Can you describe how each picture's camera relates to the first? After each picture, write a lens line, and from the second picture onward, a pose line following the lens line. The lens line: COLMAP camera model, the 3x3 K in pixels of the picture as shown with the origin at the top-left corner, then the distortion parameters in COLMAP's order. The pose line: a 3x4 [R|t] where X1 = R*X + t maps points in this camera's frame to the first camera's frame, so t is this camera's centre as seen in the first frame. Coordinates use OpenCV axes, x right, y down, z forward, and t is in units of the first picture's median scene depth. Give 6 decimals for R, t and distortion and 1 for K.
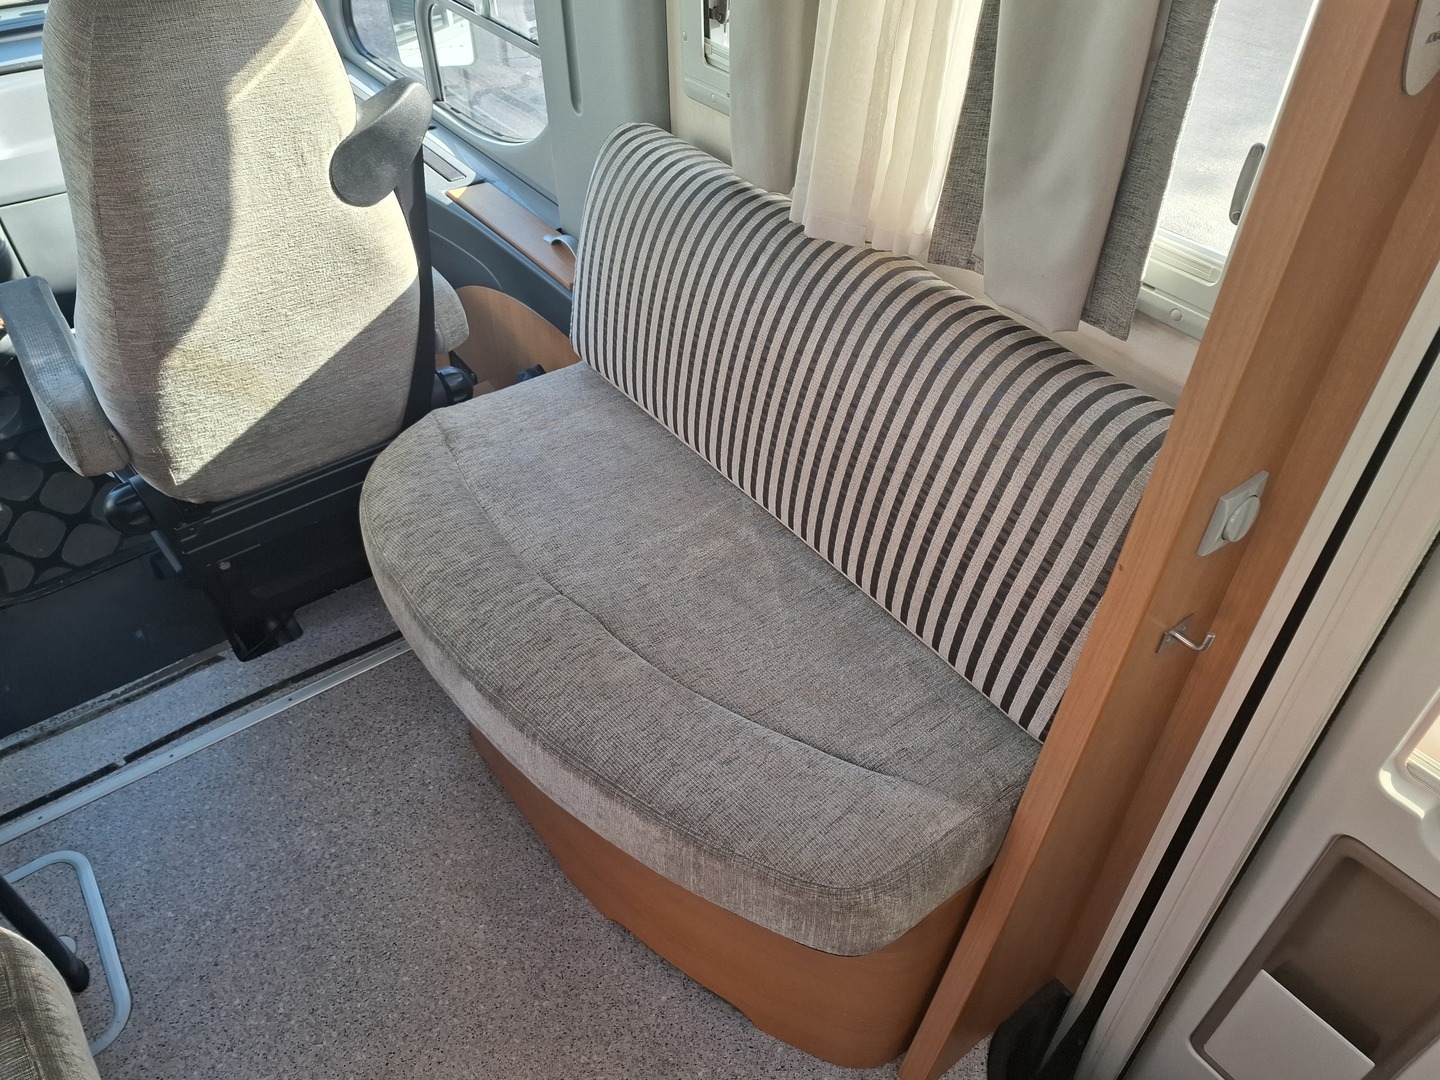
lens RADIAL K [[1016.7, 0, 722.6], [0, 1016.7, 527.5], [0, 0, 1]] dist [0.039548, -0.037703]
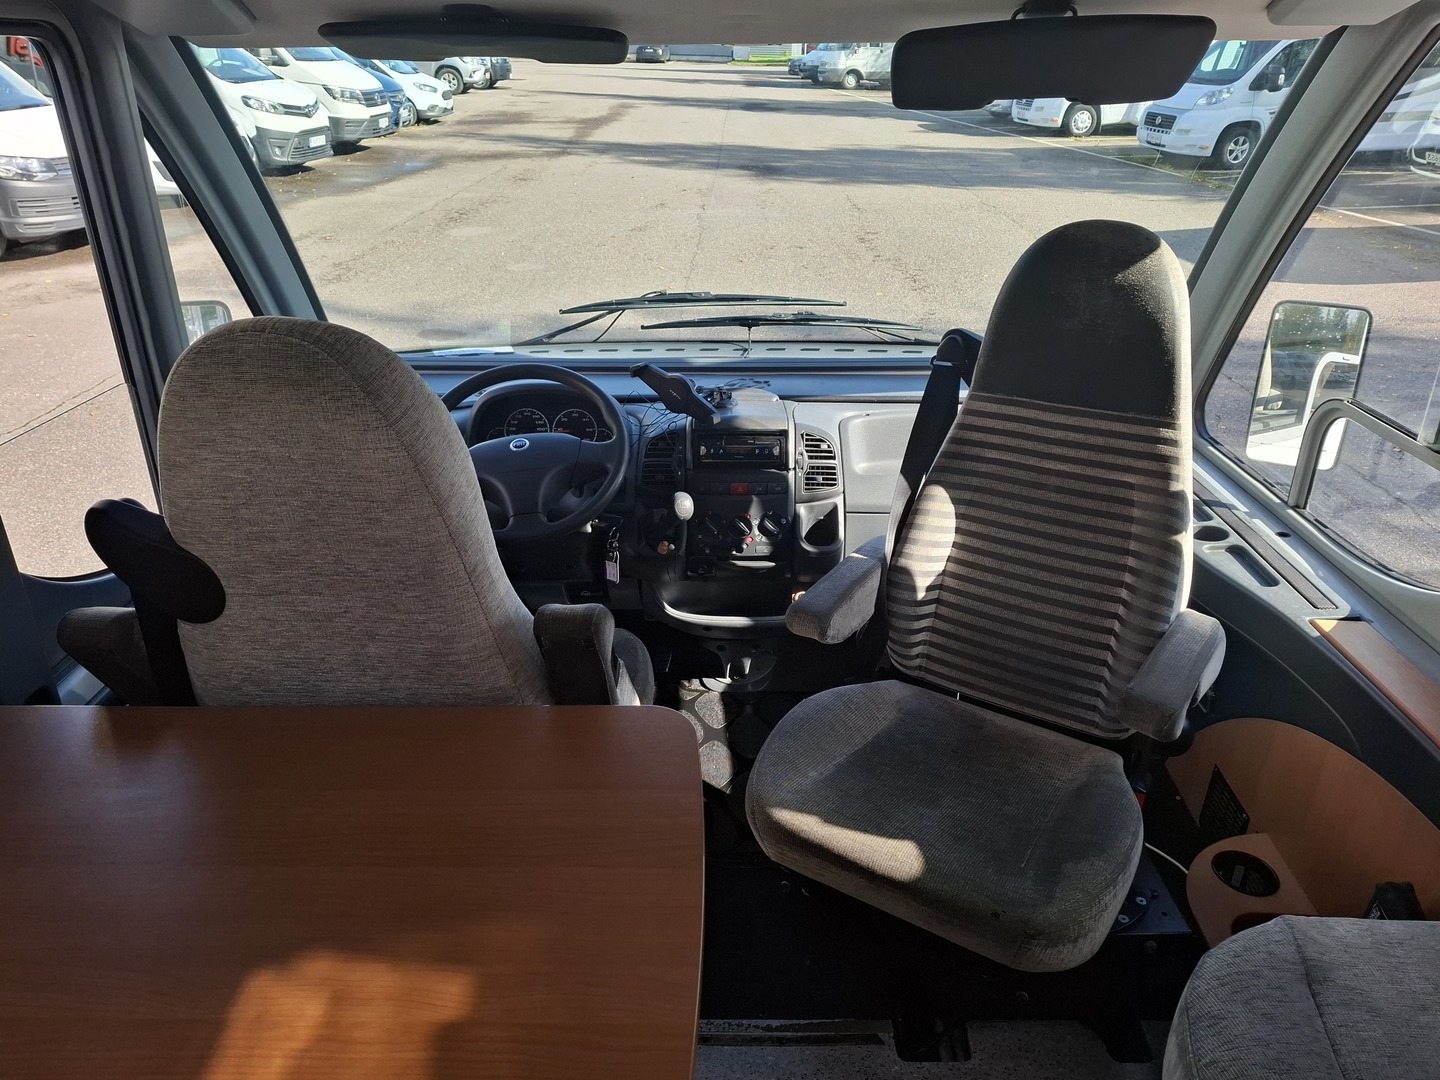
lens RADIAL K [[998.7, 0, 719.7], [0, 998.7, 530.7], [0, 0, 1]] dist [0.105431, -0.154232]
pose [[0.794052, 0.250394, -0.553882, -0.237157], [-0.399106, 0.902051, -0.164372, -0.071296], [0.458472, 0.351578, 0.816209, 0.080846]]
